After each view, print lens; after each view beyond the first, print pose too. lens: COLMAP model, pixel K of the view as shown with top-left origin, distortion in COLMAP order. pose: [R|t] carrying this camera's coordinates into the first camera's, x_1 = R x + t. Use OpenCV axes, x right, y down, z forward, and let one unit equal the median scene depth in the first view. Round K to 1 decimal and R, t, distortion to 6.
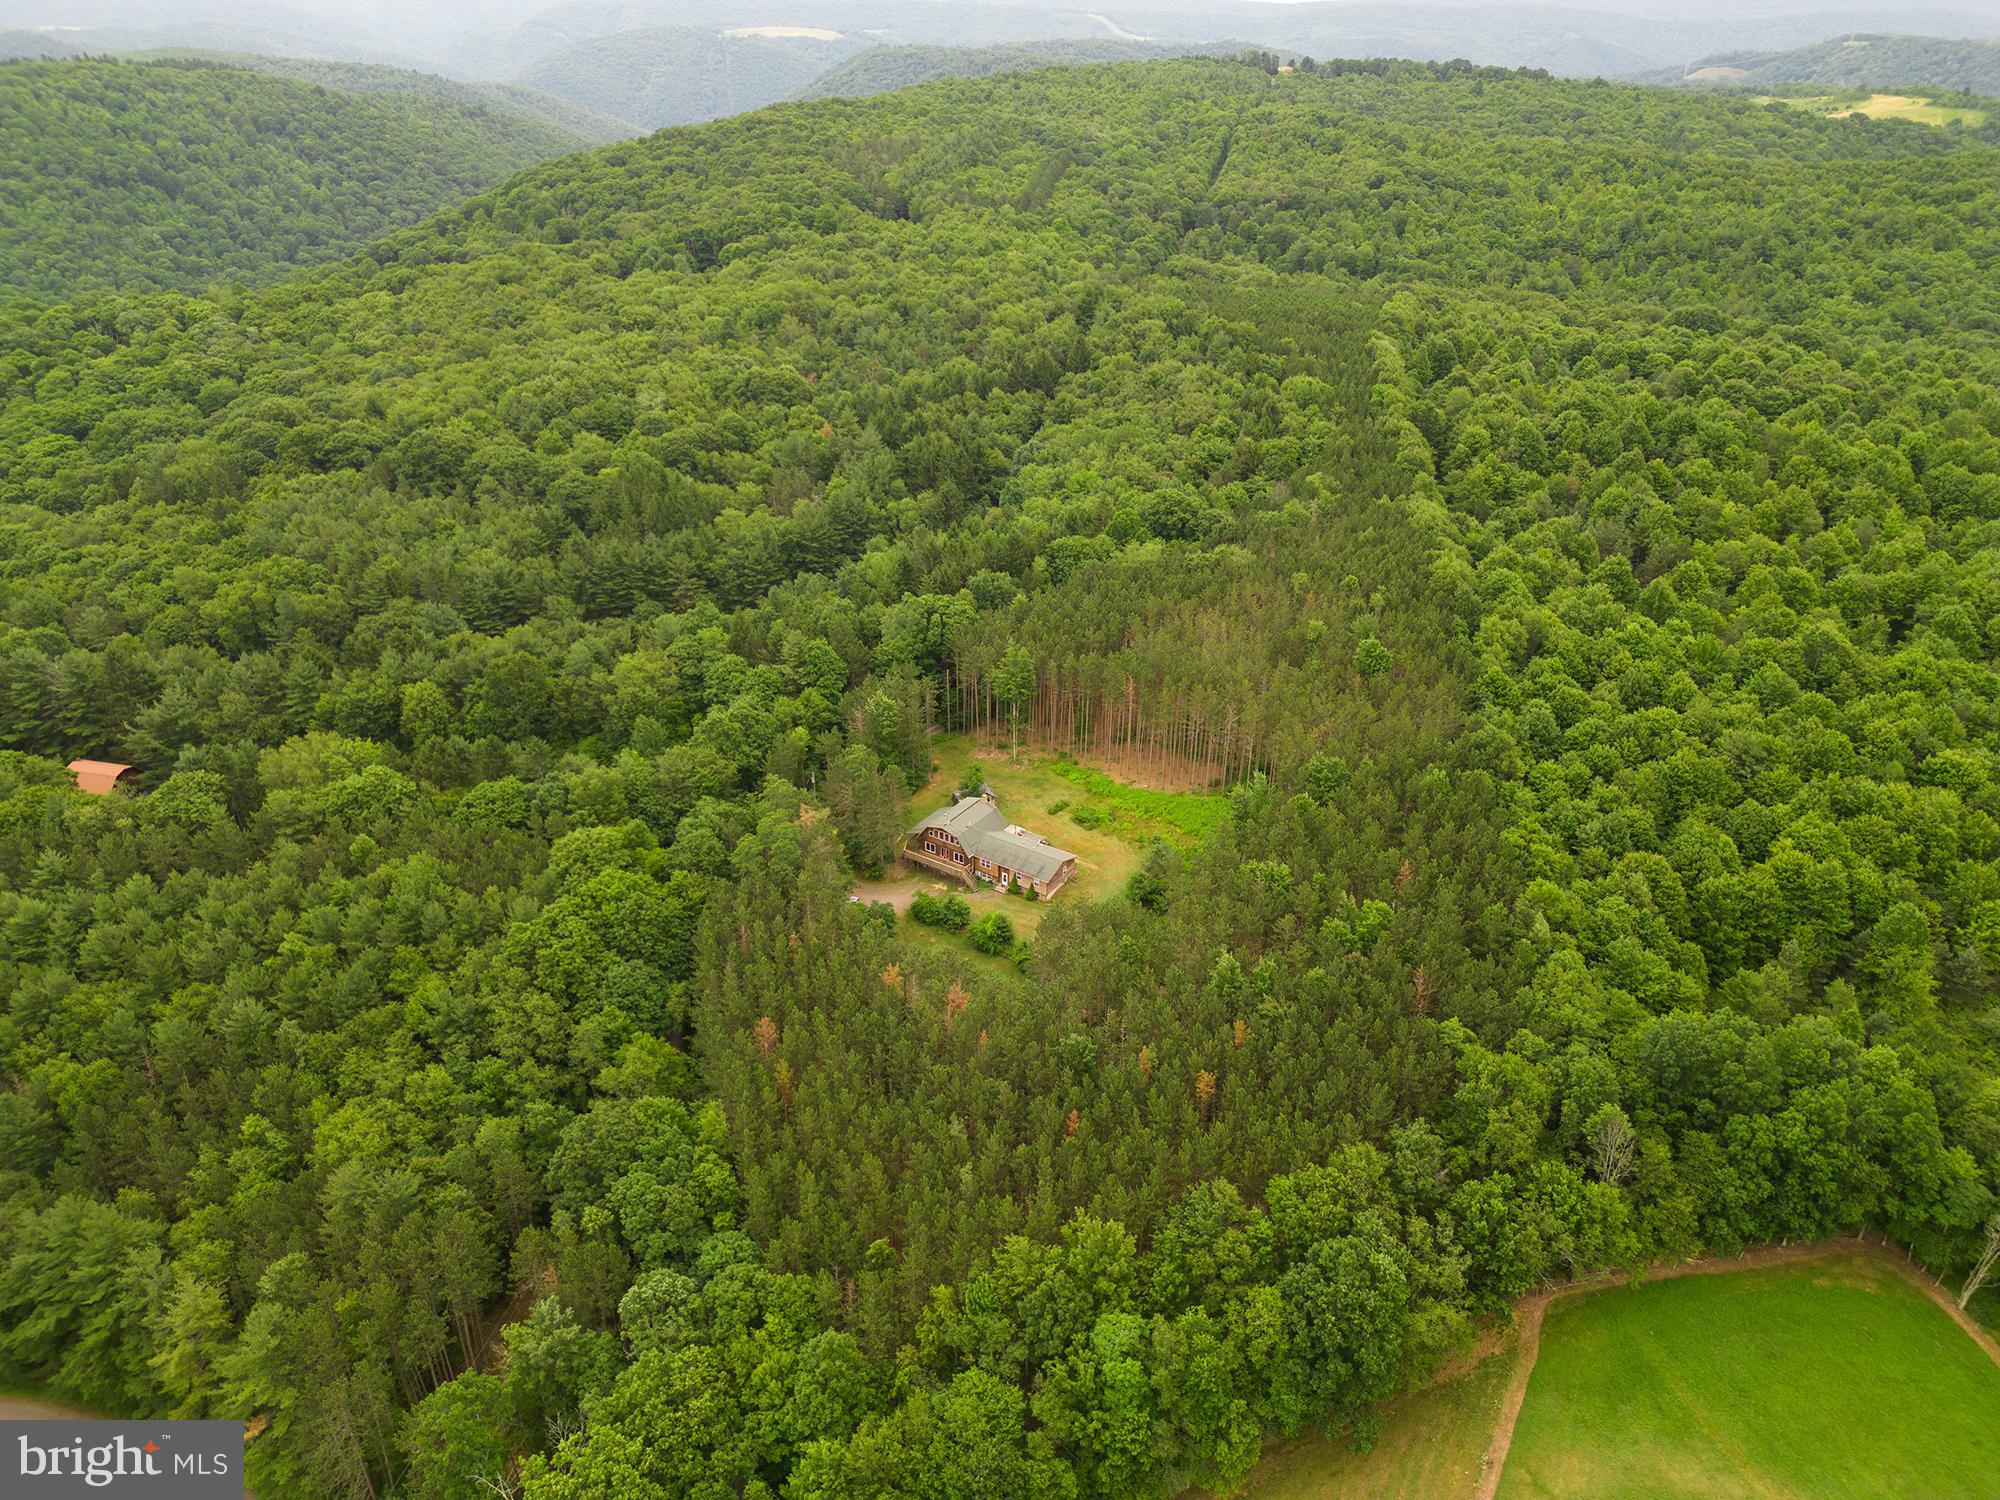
lens RADIAL K [[1414.5, 0, 983.4], [0, 1414.5, 751.7], [0, 0, 1]] dist [0.156550, -0.147889]
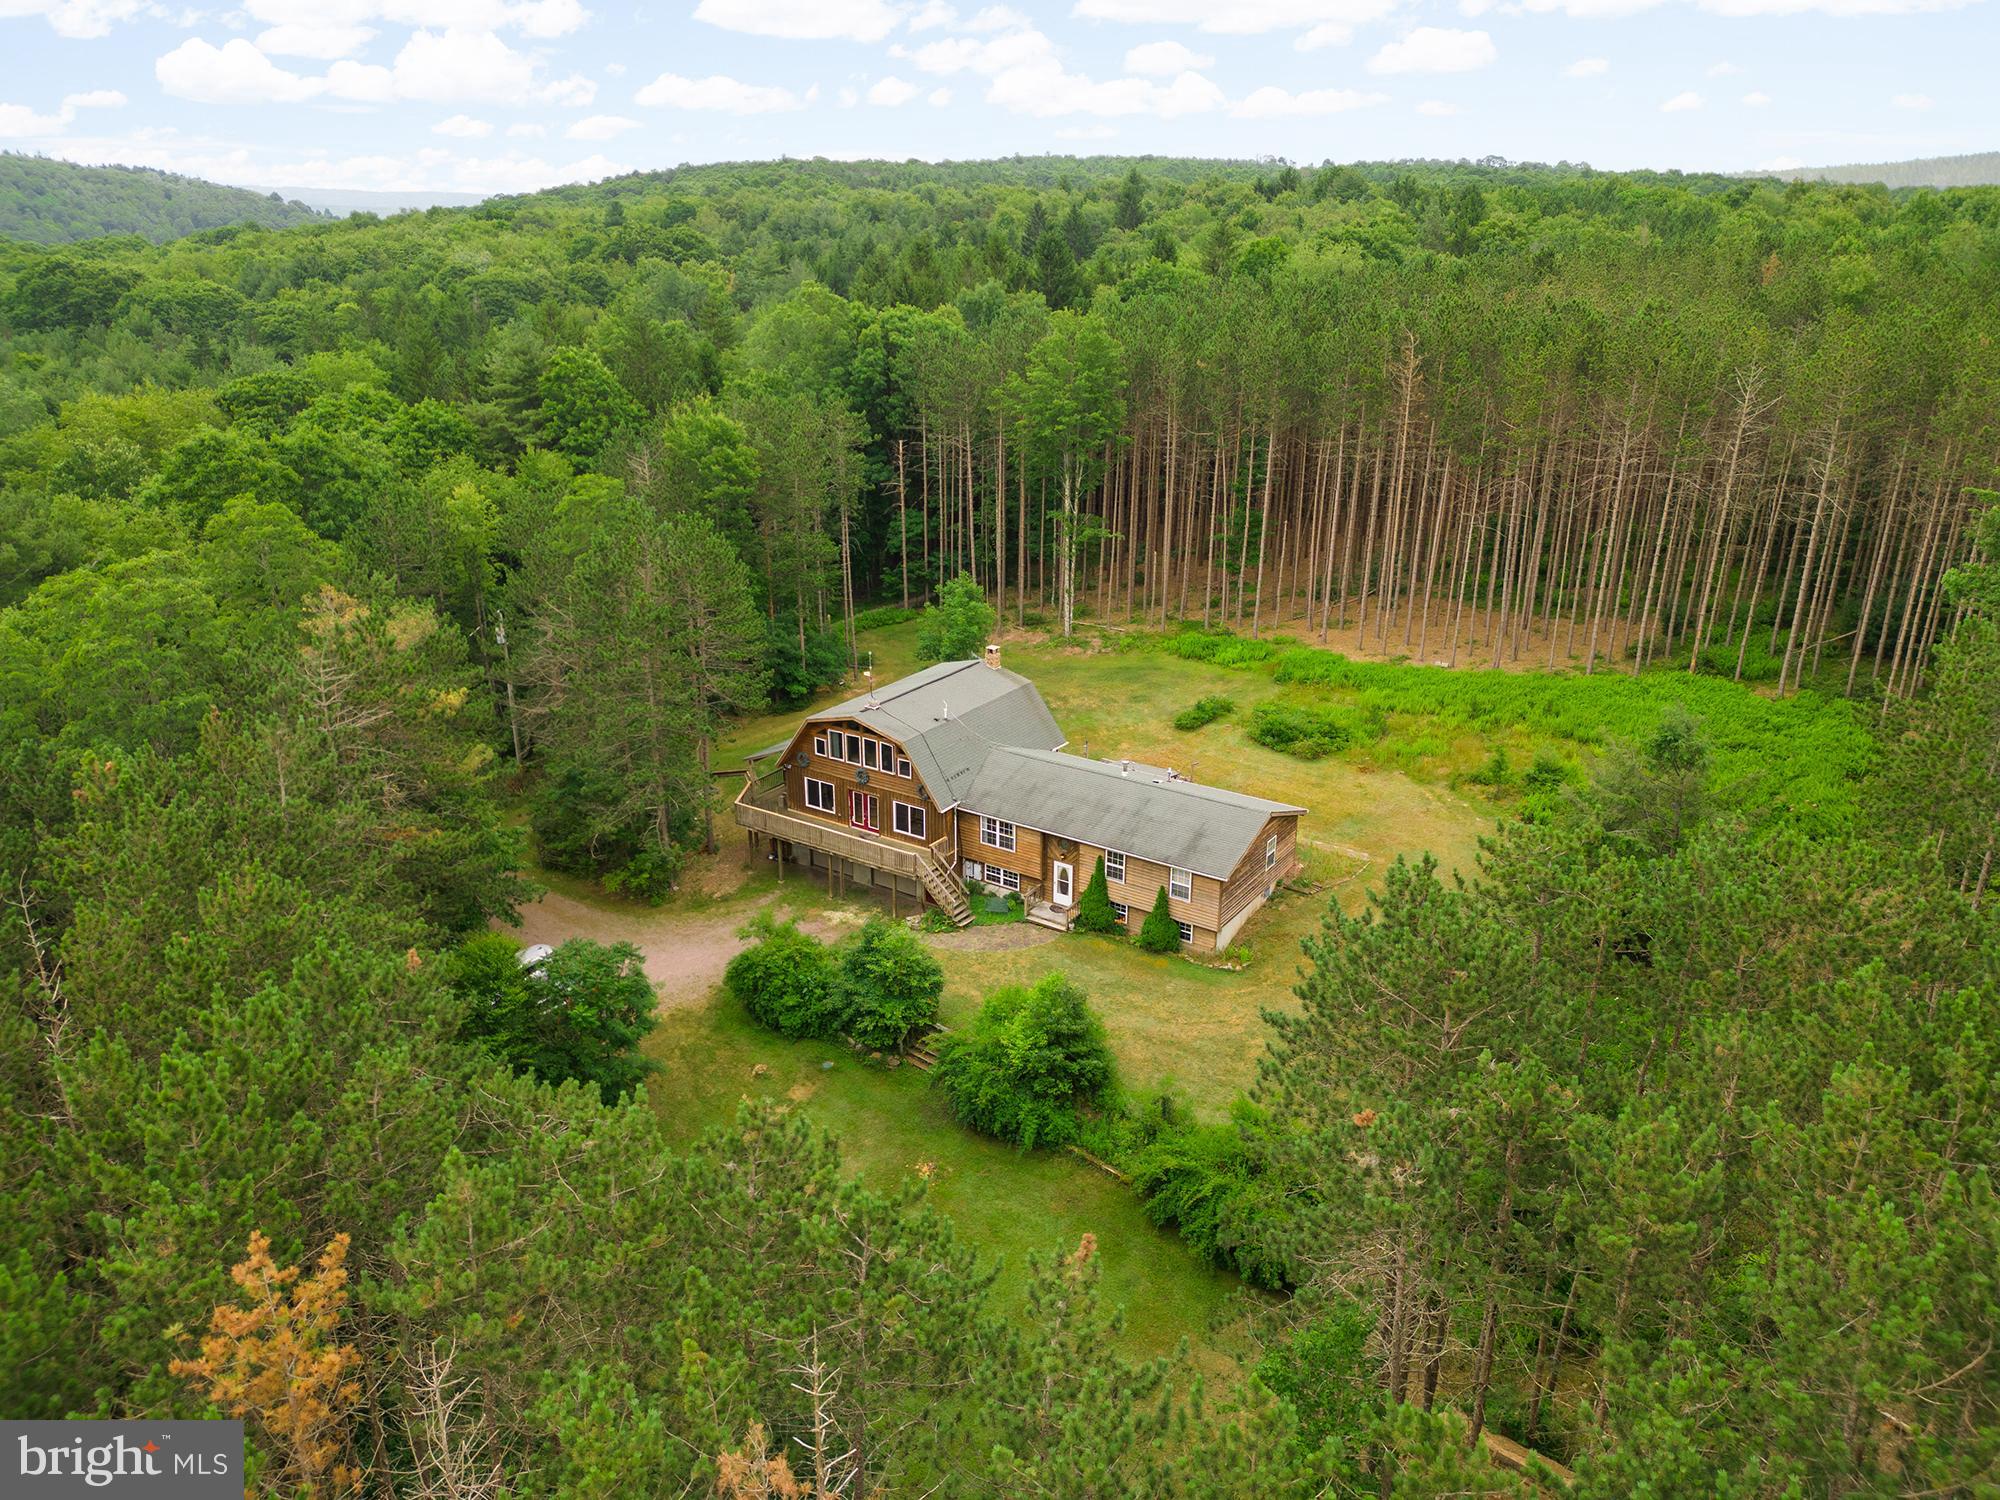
lens RADIAL K [[1414.5, 0, 983.4], [0, 1414.5, 751.7], [0, 0, 1]] dist [0.156550, -0.147889]
pose [[0.999999, -0.000877, 0.001407, -0.001946], [0.001048, 0.991947, -0.126648, 0.099899], [-0.001284, 0.126649, 0.991947, 0.703837]]
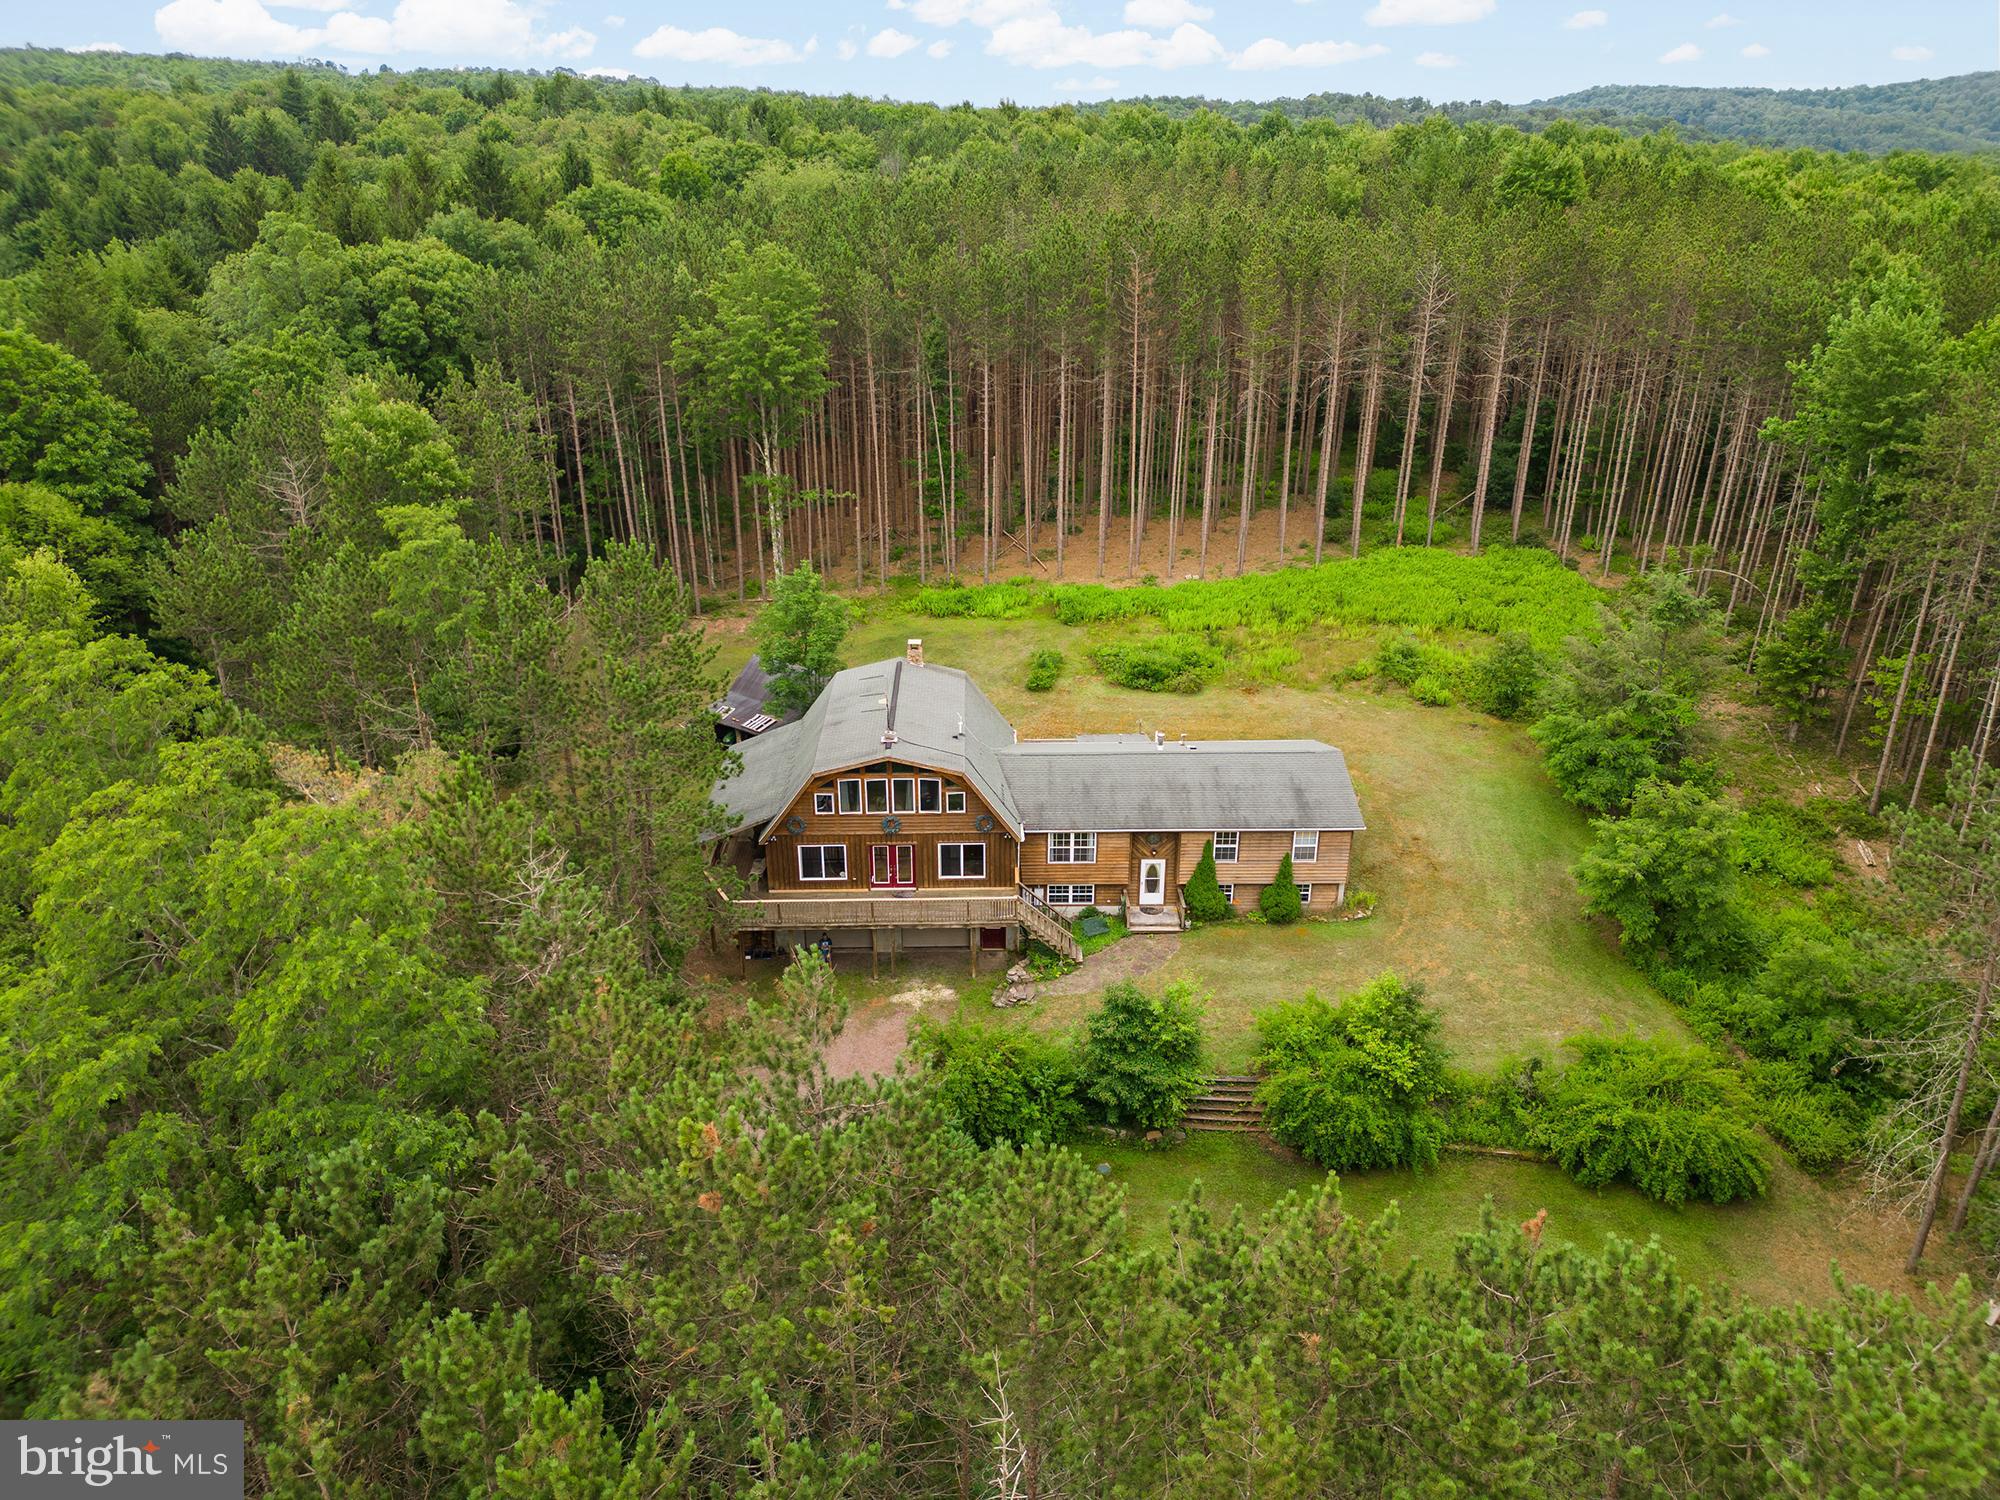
lens RADIAL K [[1414.5, 0, 983.4], [0, 1414.5, 751.7], [0, 0, 1]] dist [0.156550, -0.147889]
pose [[0.819759, -0.233497, 0.522948, -0.144386], [0.273627, 0.961836, 0.000530, 0.057610], [-0.503114, 0.142658, 0.852364, 0.785348]]
